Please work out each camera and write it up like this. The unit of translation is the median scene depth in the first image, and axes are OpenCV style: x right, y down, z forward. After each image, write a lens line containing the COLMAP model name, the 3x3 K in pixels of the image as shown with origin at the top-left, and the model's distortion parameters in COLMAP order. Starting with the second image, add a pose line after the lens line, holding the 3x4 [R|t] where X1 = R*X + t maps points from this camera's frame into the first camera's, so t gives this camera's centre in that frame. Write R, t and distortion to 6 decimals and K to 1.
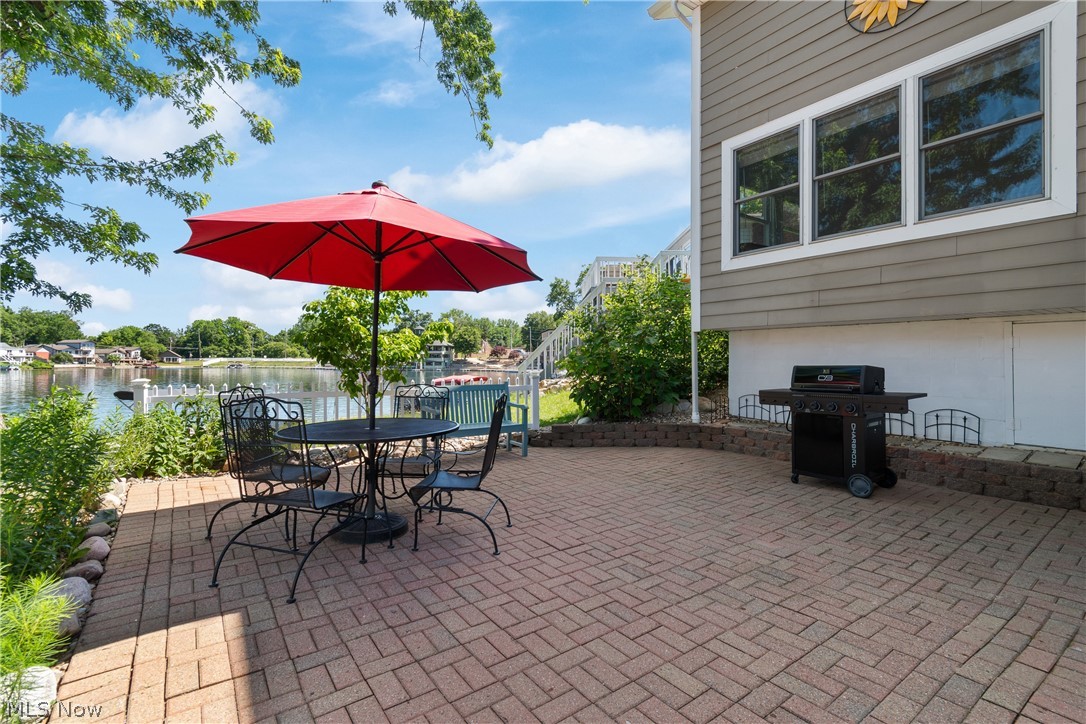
lens RADIAL K [[489.6, 0, 551.1], [0, 489.6, 361.9], [0, 0, 1]] dist [0.008482, -0.004830]
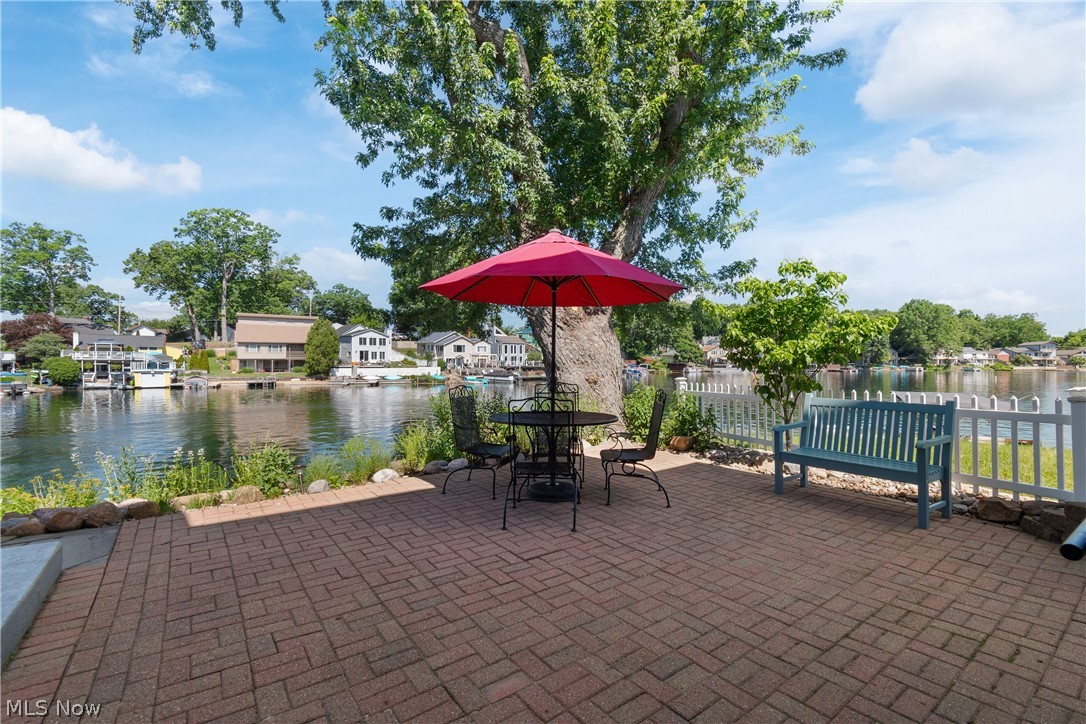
lens RADIAL K [[489.6, 0, 551.1], [0, 489.6, 361.9], [0, 0, 1]] dist [0.008482, -0.004830]
pose [[0.002777, -0.005037, -0.999983, 0.933750], [0.000618, 0.999987, -0.005035, -0.007047], [0.999996, -0.000604, 0.002780, 0.961532]]
